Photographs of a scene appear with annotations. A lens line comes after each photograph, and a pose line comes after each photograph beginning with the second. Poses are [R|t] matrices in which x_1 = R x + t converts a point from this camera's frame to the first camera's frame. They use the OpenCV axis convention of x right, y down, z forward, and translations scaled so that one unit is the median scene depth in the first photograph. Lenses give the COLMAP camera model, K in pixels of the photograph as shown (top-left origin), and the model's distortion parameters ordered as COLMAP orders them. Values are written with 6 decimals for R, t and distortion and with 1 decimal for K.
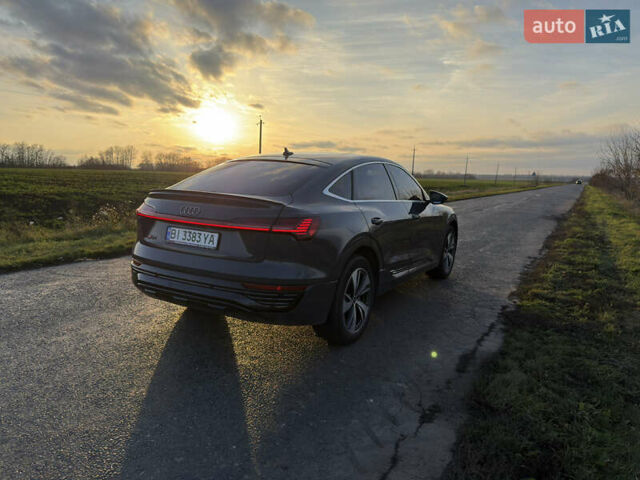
lens RADIAL K [[446.8, 0, 320.0], [0, 446.8, 240.0], [0, 0, 1]] dist [0.020693, -0.033346]
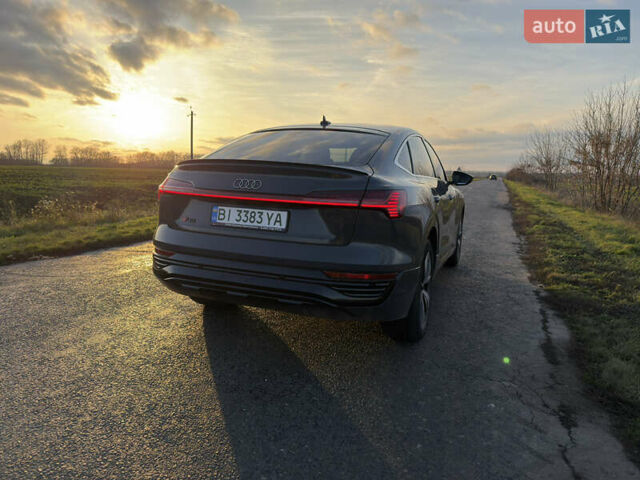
lens RADIAL K [[453.2, 0, 314.7], [0, 453.2, 218.0], [0, 0, 1]] dist [-0.013553, 0.004435]
pose [[0.989427, -0.016448, 0.144095, -0.274492], [0.022097, 0.999045, -0.037697, 0.026971], [-0.143337, 0.040482, 0.988846, 0.163647]]
